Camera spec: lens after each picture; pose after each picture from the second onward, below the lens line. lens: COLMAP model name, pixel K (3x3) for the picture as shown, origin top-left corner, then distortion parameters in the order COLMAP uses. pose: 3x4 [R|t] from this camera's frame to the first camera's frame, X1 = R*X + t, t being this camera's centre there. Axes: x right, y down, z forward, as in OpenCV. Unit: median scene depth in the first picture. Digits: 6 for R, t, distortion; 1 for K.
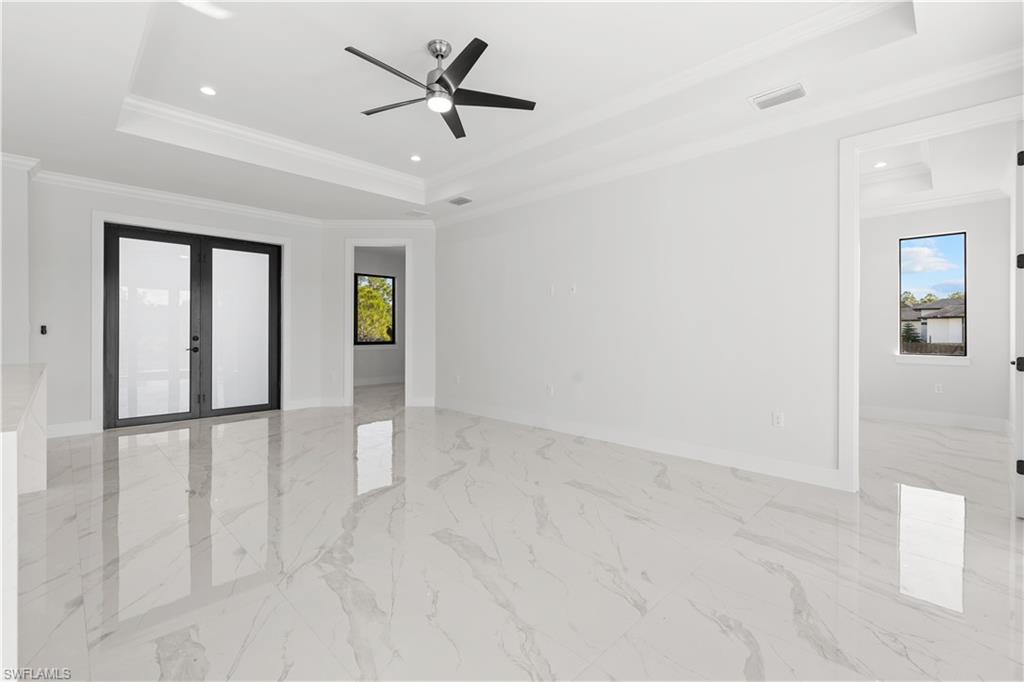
lens RADIAL K [[449.1, 0, 507.4], [0, 449.1, 327.0], [0, 0, 1]] dist [0.003997, 0.000134]
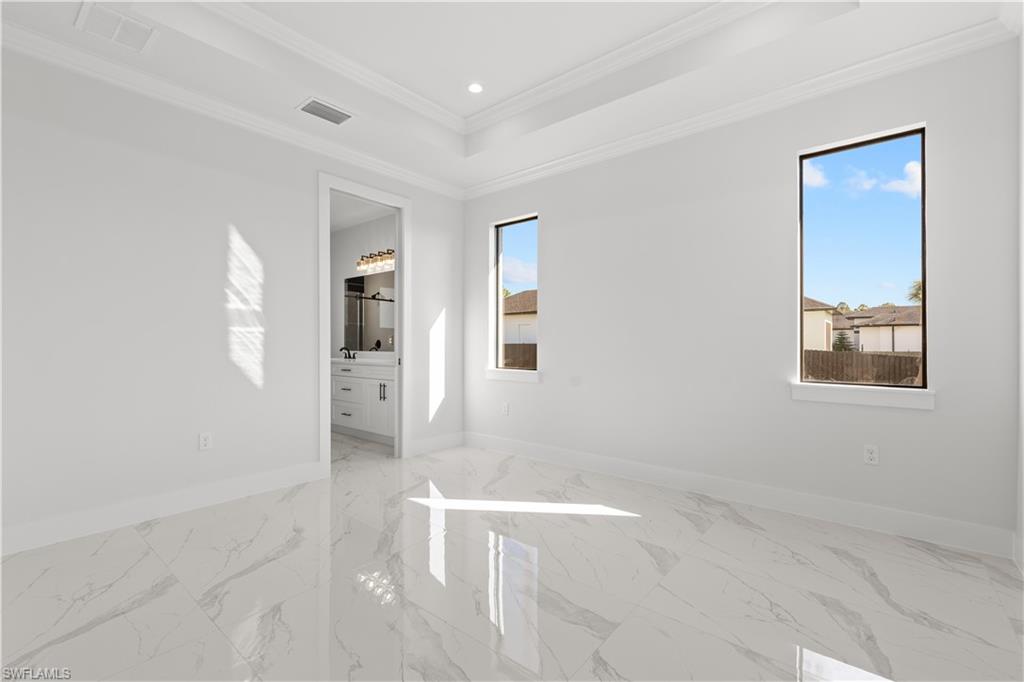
lens RADIAL K [[447.3, 0, 512.0], [0, 447.3, 341.0], [0, 0, 1]] dist [0.007887, 0.000079]
pose [[0.995882, -0.008193, 0.090283, 0.210693], [0.007778, 0.999958, 0.004948, 0.003573], [-0.090320, -0.004226, 0.995904, 0.220923]]
